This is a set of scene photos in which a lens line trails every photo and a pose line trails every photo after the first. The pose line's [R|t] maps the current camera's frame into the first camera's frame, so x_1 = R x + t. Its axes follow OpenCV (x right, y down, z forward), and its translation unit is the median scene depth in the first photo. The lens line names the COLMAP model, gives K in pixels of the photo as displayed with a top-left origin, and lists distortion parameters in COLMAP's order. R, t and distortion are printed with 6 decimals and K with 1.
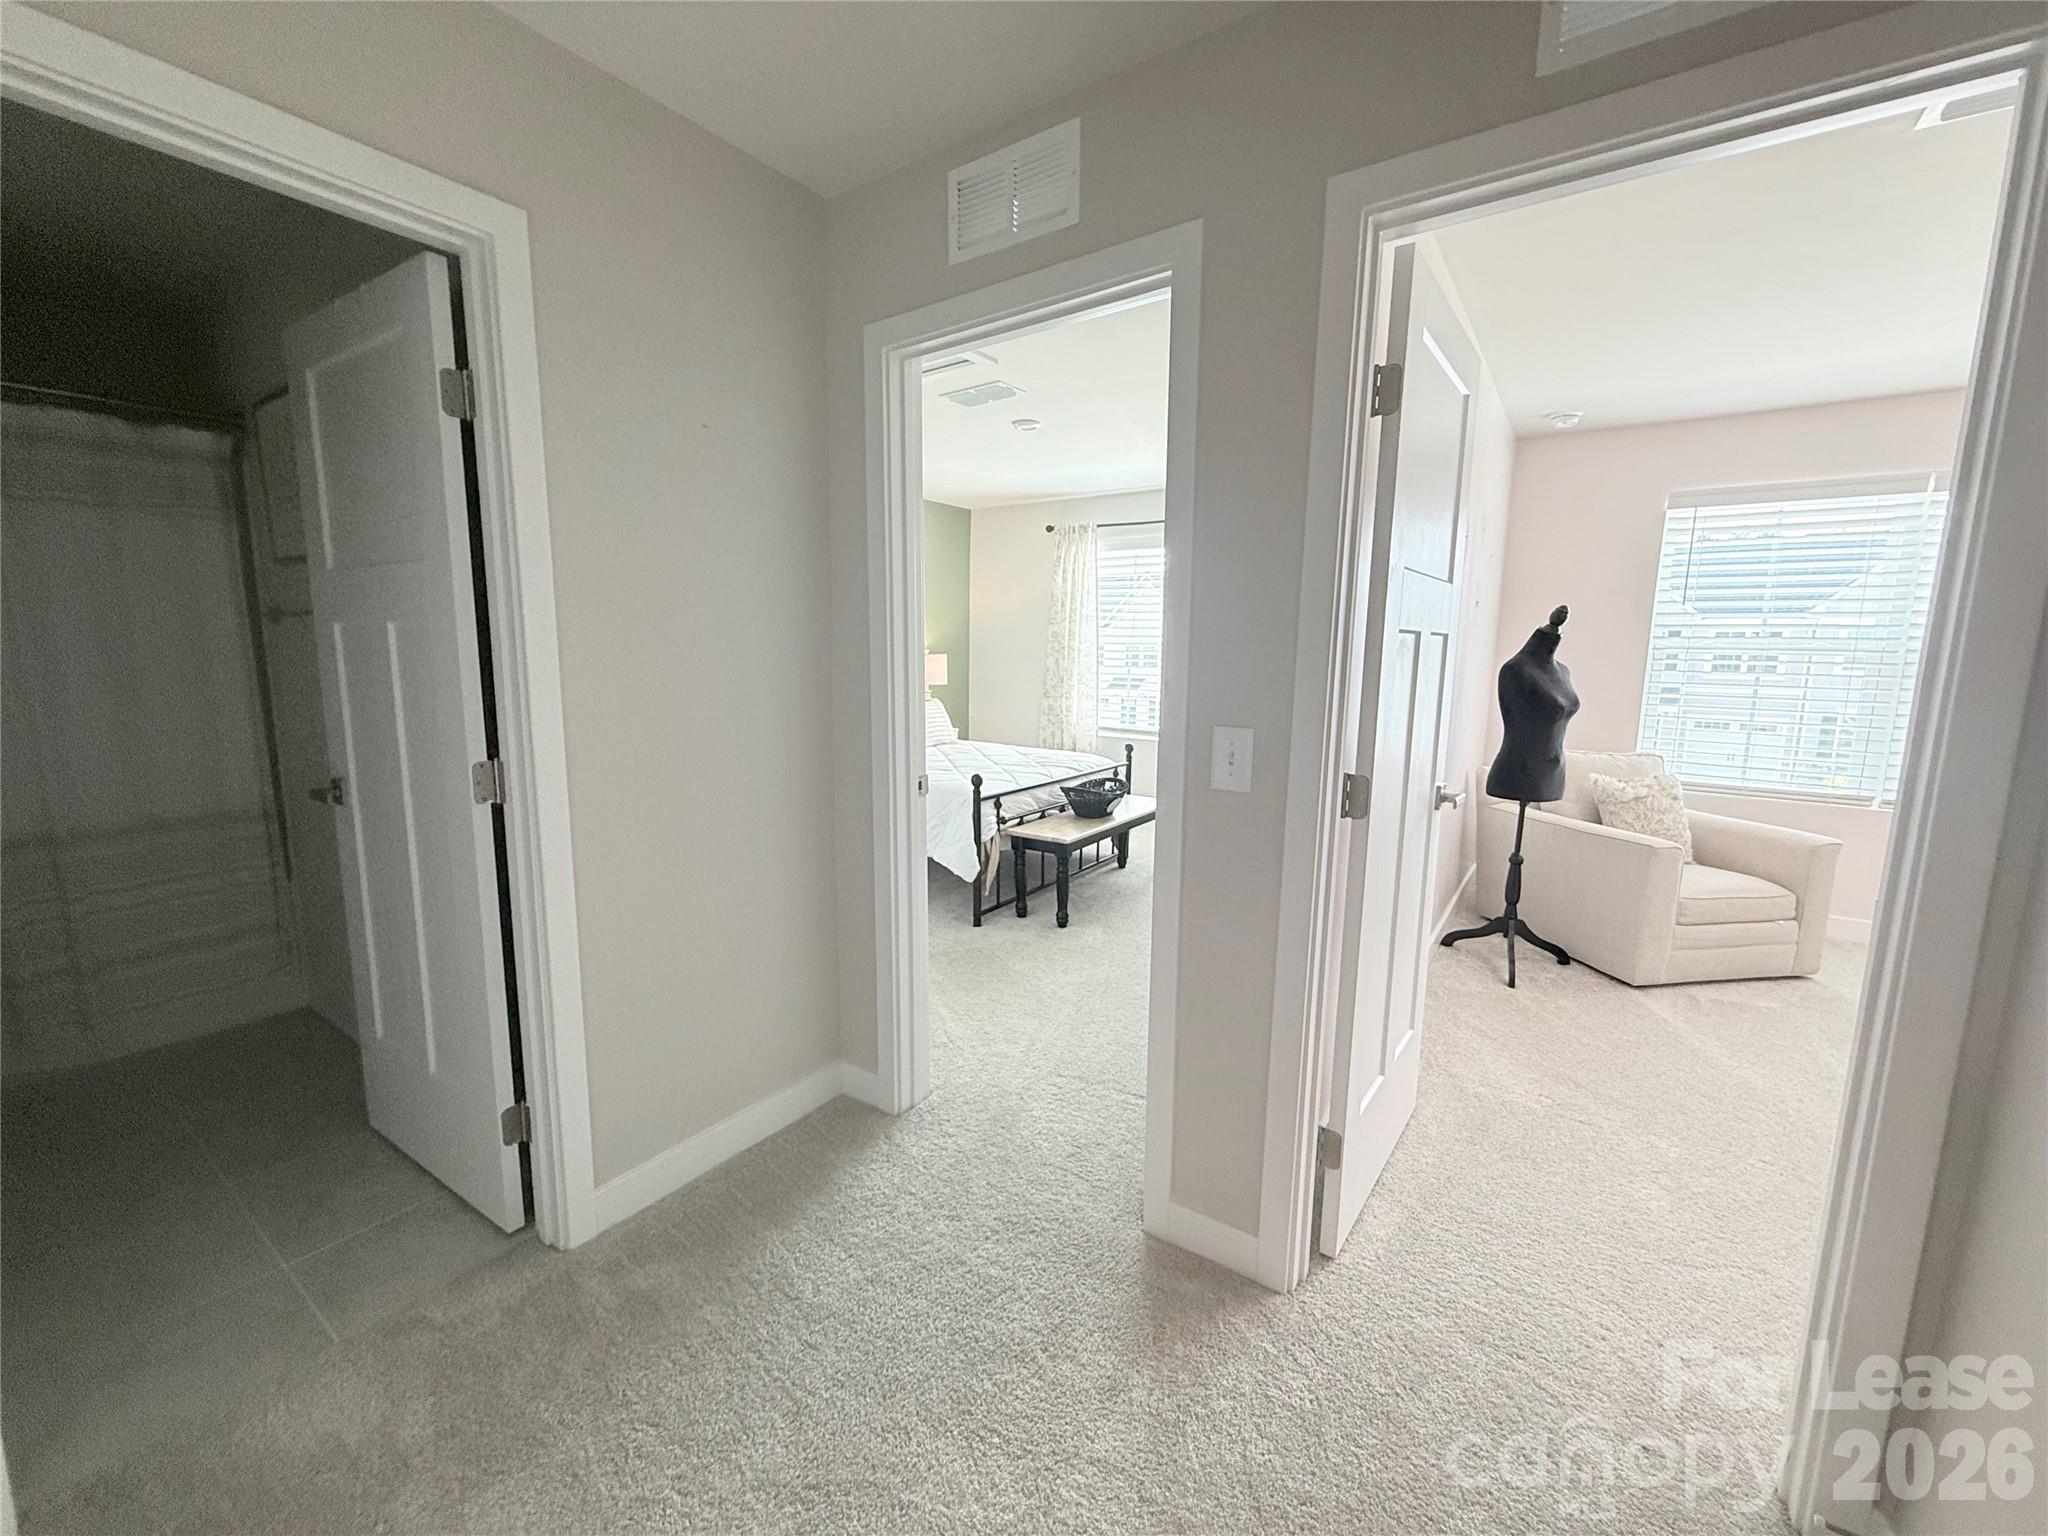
lens RADIAL K [[817.5, 0, 1016.5], [0, 817.5, 763.1], [0, 0, 1]] dist [-0.001856, 0.000765]
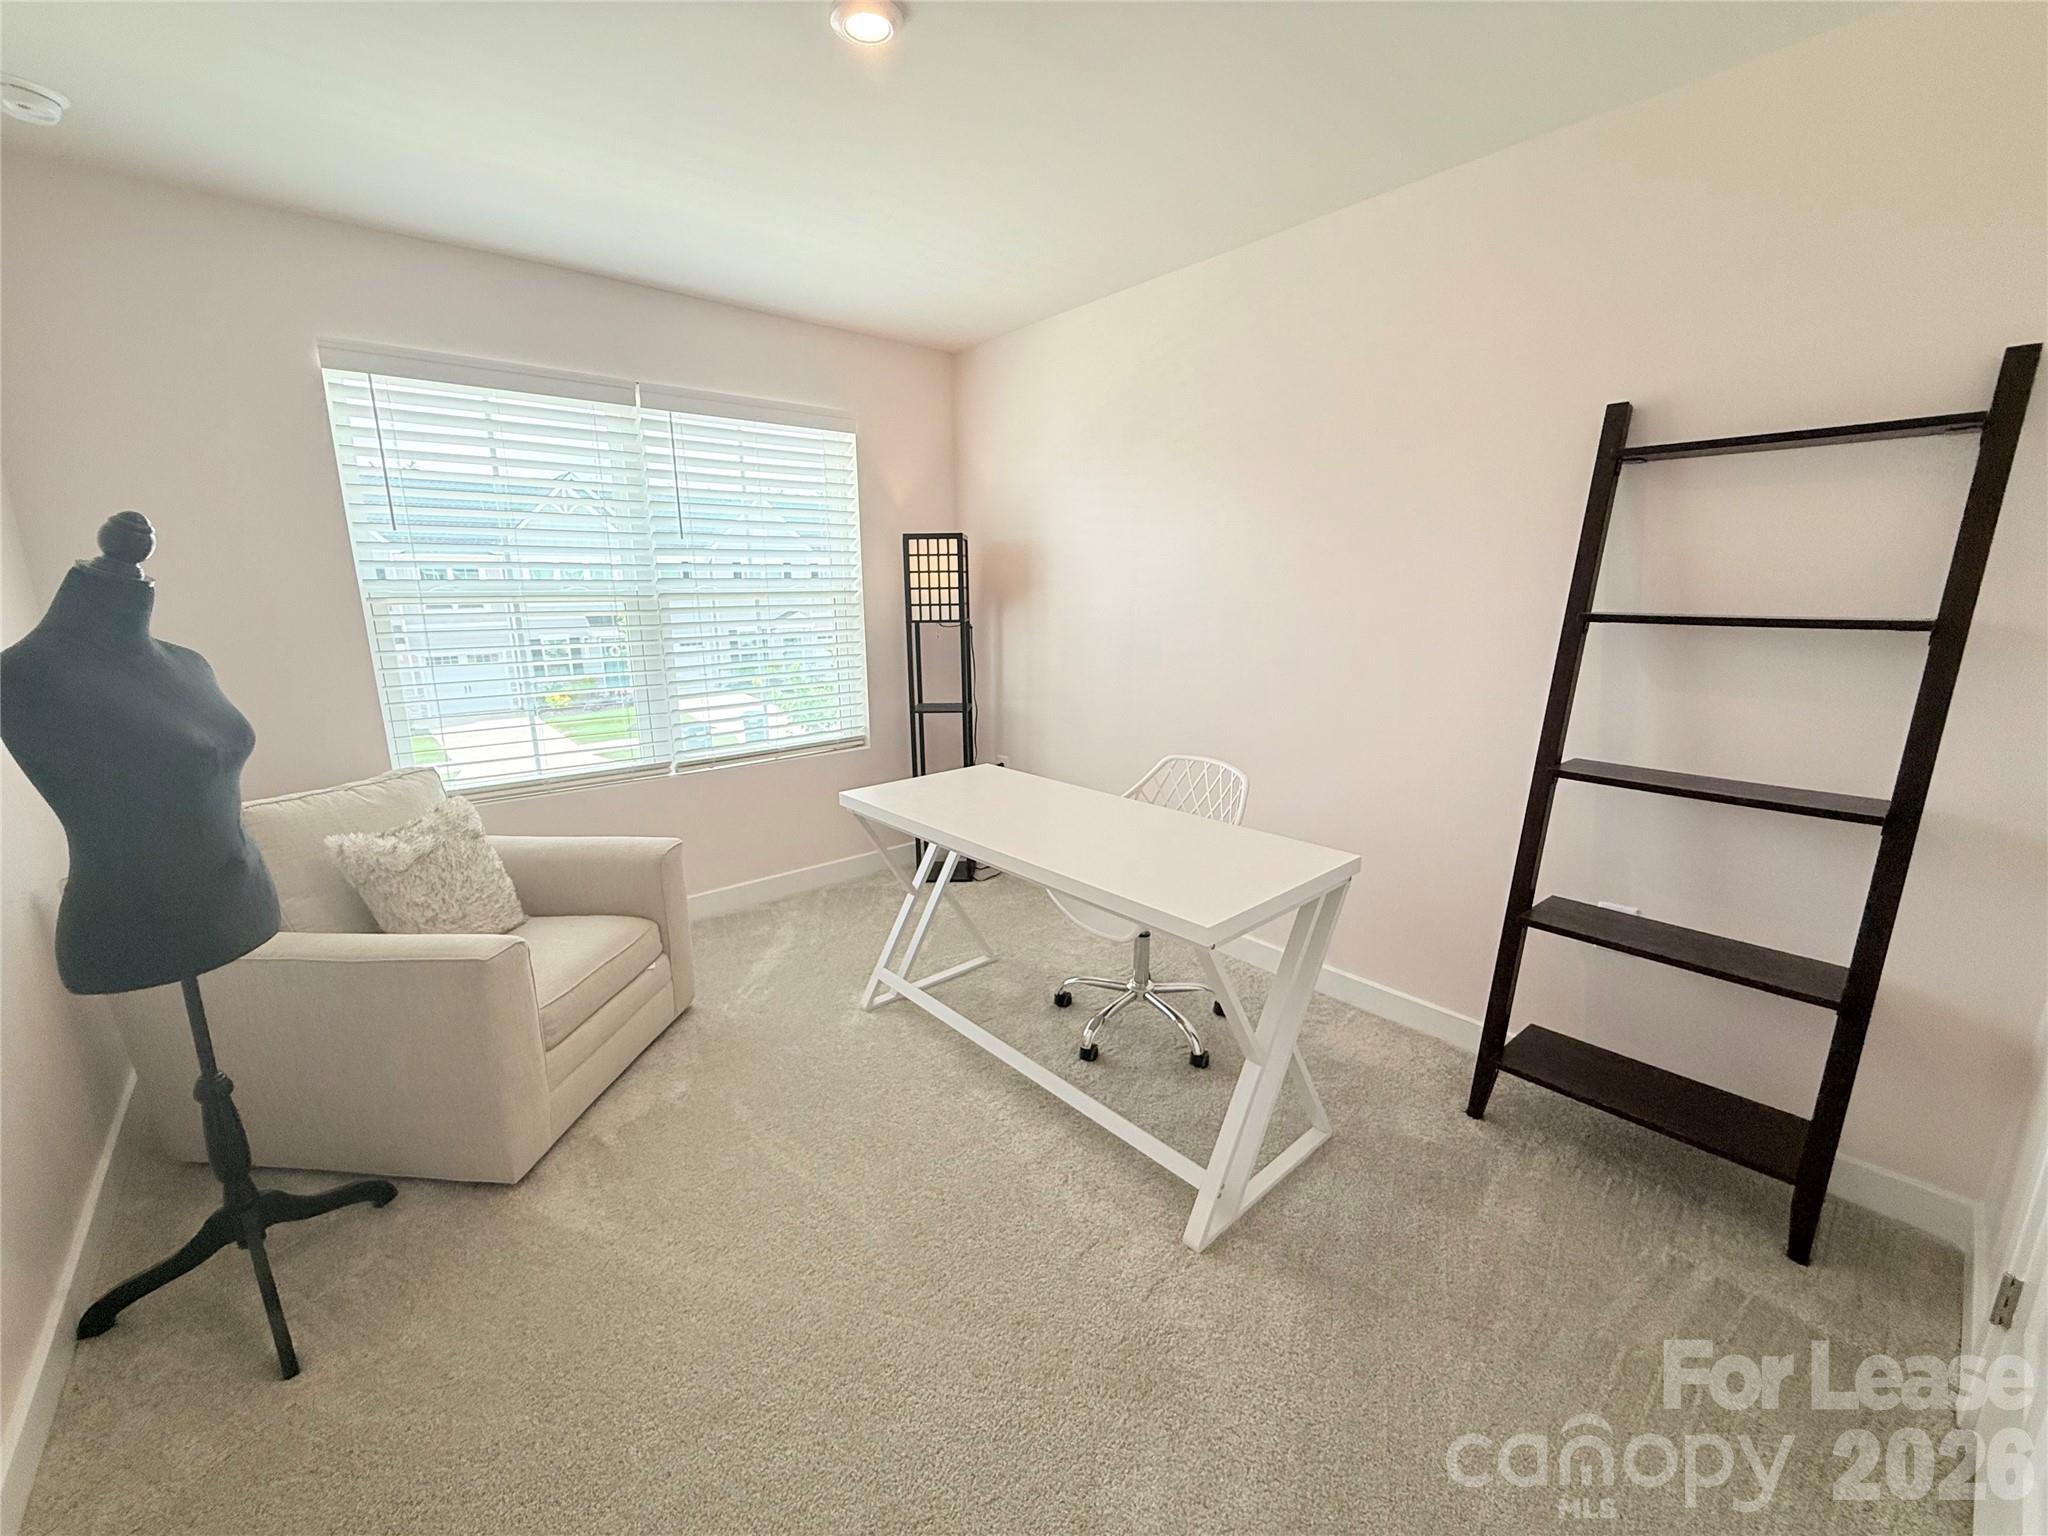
lens RADIAL K [[817.5, 0, 1021.6], [0, 817.5, 769.1], [0, 0, 1]] dist [-0.001856, 0.000765]
pose [[0.239247, -0.227287, 0.943982, 0.306584], [0.147182, 0.969471, 0.196122, -0.068890], [-0.959739, 0.092016, 0.265396, 0.402054]]
